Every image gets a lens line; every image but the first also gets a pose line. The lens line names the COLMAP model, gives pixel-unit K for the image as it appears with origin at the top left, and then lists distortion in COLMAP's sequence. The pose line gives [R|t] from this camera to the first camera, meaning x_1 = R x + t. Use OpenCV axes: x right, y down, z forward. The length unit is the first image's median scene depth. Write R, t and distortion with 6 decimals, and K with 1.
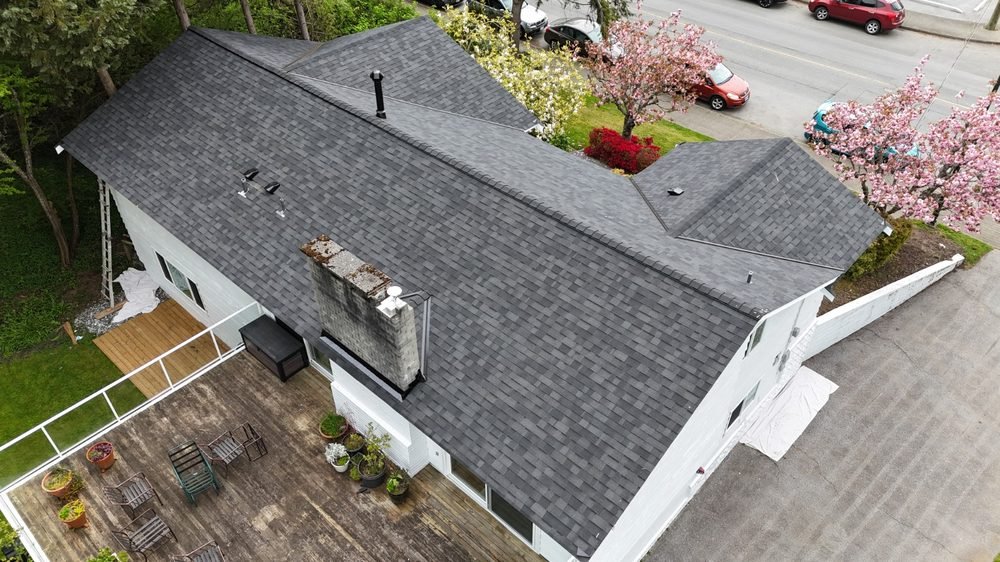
lens RADIAL K [[738.7, 0, 503.0], [0, 738.7, 278.8], [0, 0, 1]] dist [0.088888, -0.065596]
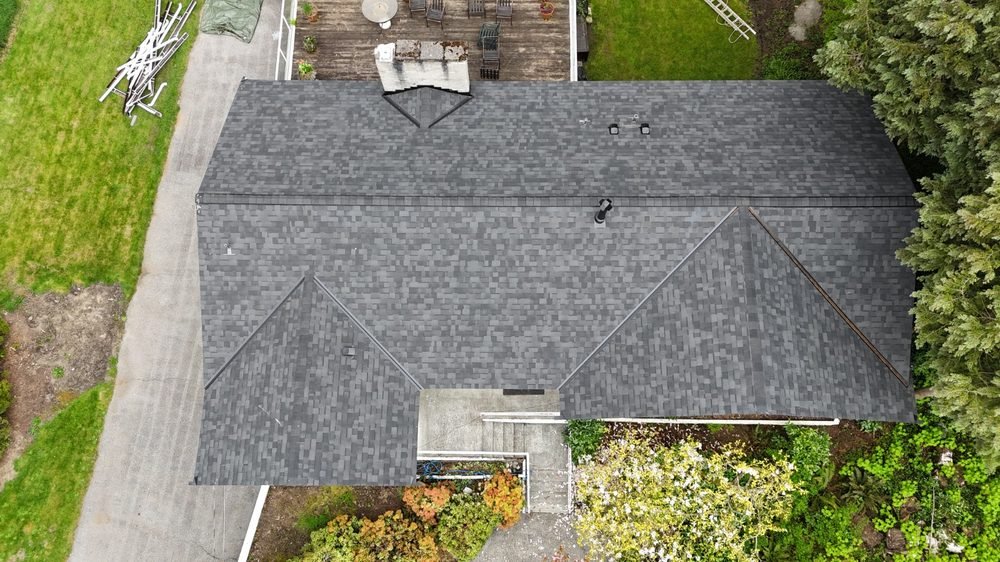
lens RADIAL K [[738.7, 0, 503.0], [0, 738.7, 278.8], [0, 0, 1]] dist [0.088888, -0.065596]
pose [[-0.742322, 0.647433, -0.172596, 0.227646], [-0.422693, -0.252621, 0.870352, -1.430323], [0.519893, 0.719036, 0.461192, 0.668155]]
